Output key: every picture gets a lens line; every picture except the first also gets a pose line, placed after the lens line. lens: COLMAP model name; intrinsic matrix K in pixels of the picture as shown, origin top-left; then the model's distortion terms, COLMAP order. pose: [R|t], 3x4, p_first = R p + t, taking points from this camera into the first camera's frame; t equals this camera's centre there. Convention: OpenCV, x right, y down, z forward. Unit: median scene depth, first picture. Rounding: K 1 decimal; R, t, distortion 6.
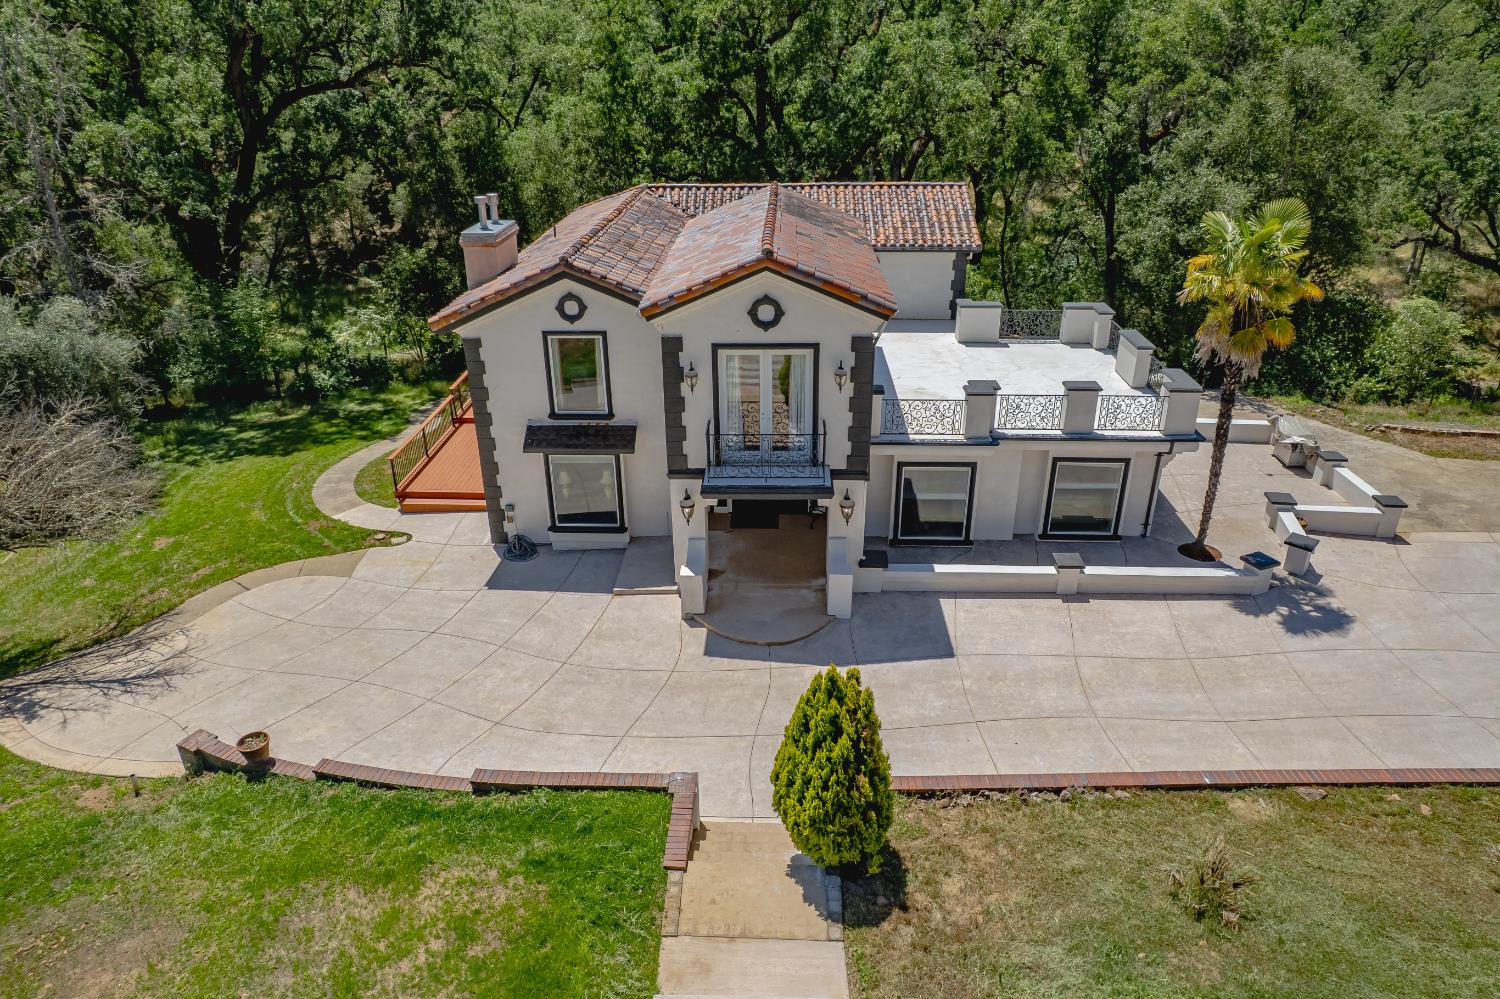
lens RADIAL K [[958.7, 0, 746.1], [0, 958.7, 502.2], [0, 0, 1]] dist [-0.083509, 0.075366]
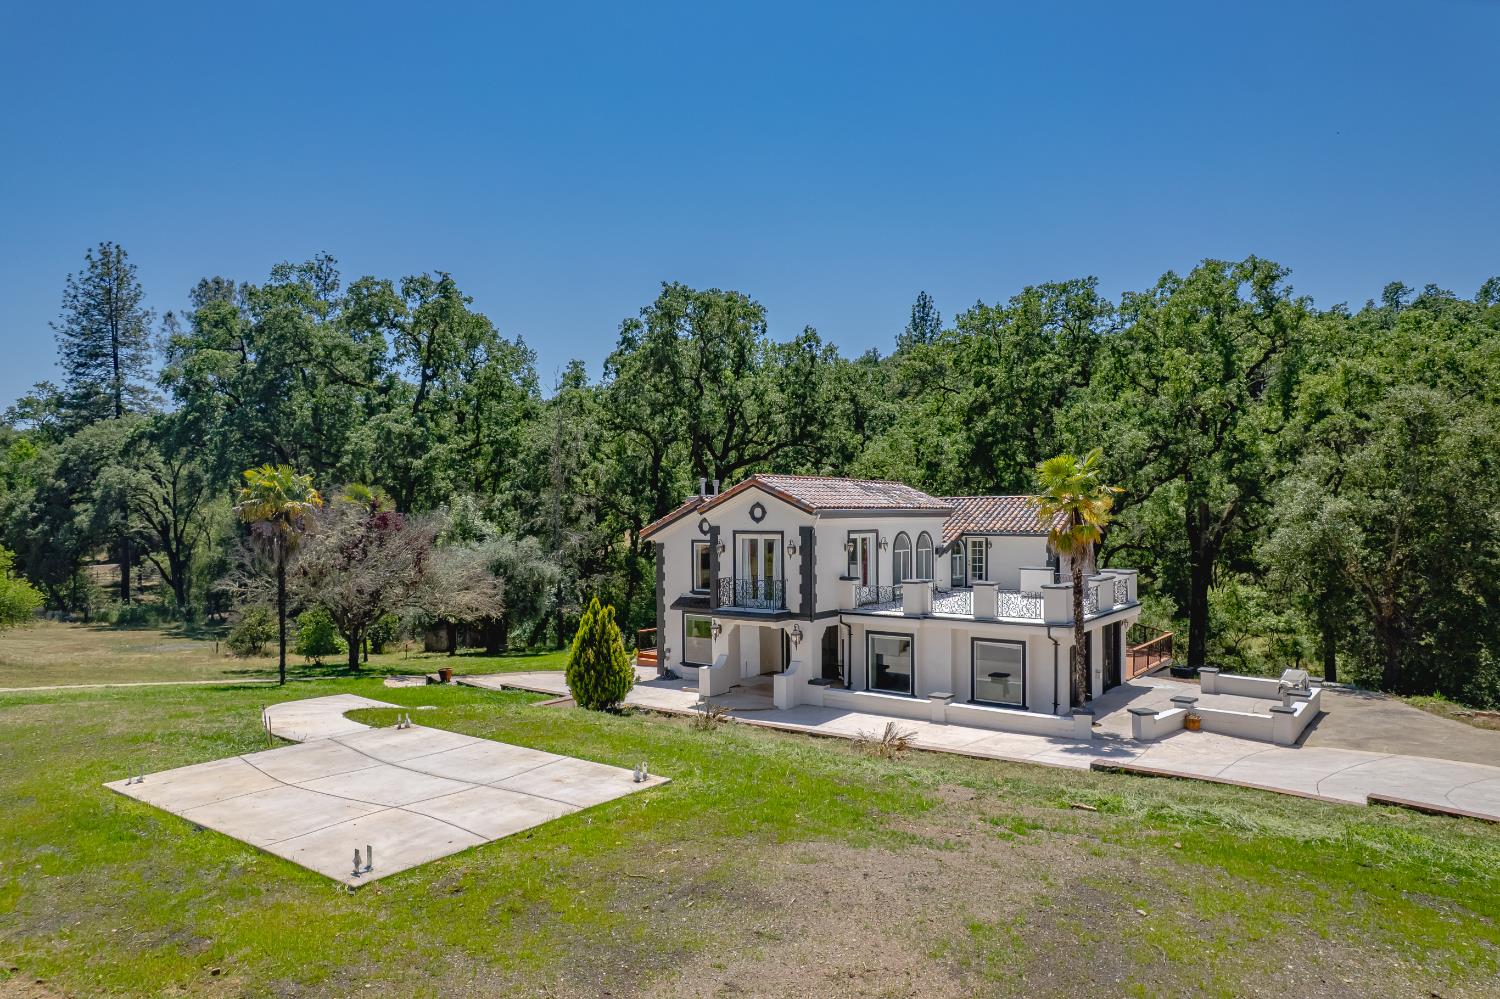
lens RADIAL K [[974.1, 0, 750.0], [0, 974.1, 499.5], [0, 0, 1]] dist [-0.079356, 0.076904]
pose [[0.821558, -0.002842, -0.570117, 0.847809], [-0.247320, 0.899221, -0.360879, 0.352699], [0.513687, 0.437485, 0.738060, -0.273322]]
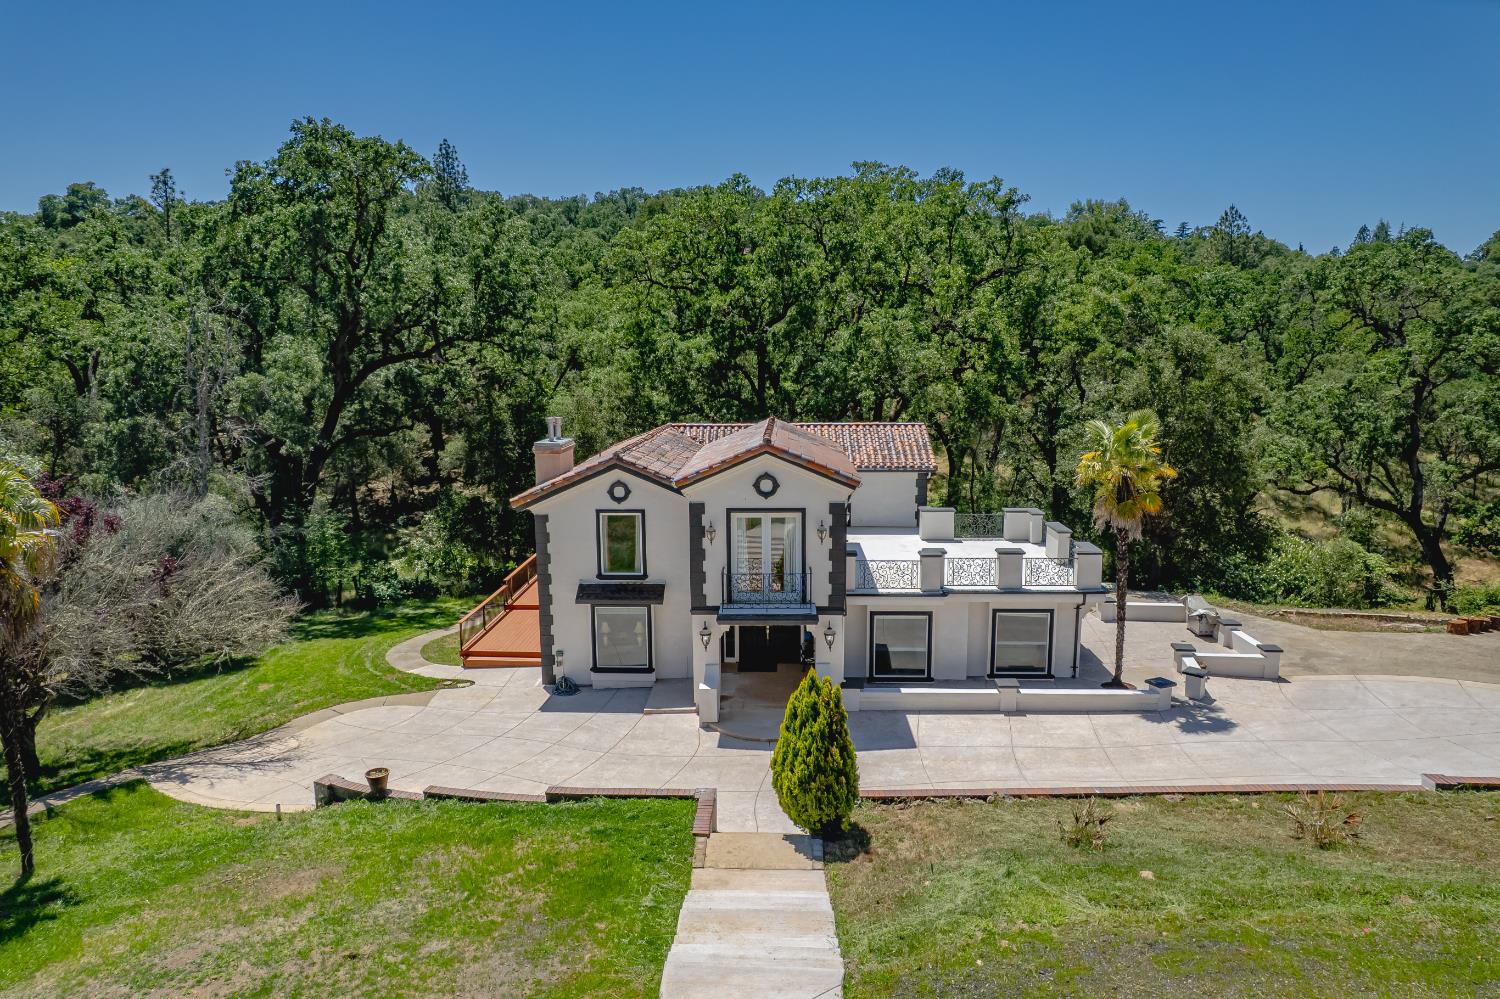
lens RADIAL K [[958.7, 0, 746.1], [0, 958.7, 502.2], [0, 0, 1]] dist [-0.083509, 0.075366]
pose [[0.999991, 0.004202, 0.000257, -0.006998], [-0.003947, 0.956963, -0.290183, 0.184983], [-0.001466, 0.290180, 0.956971, -0.254141]]
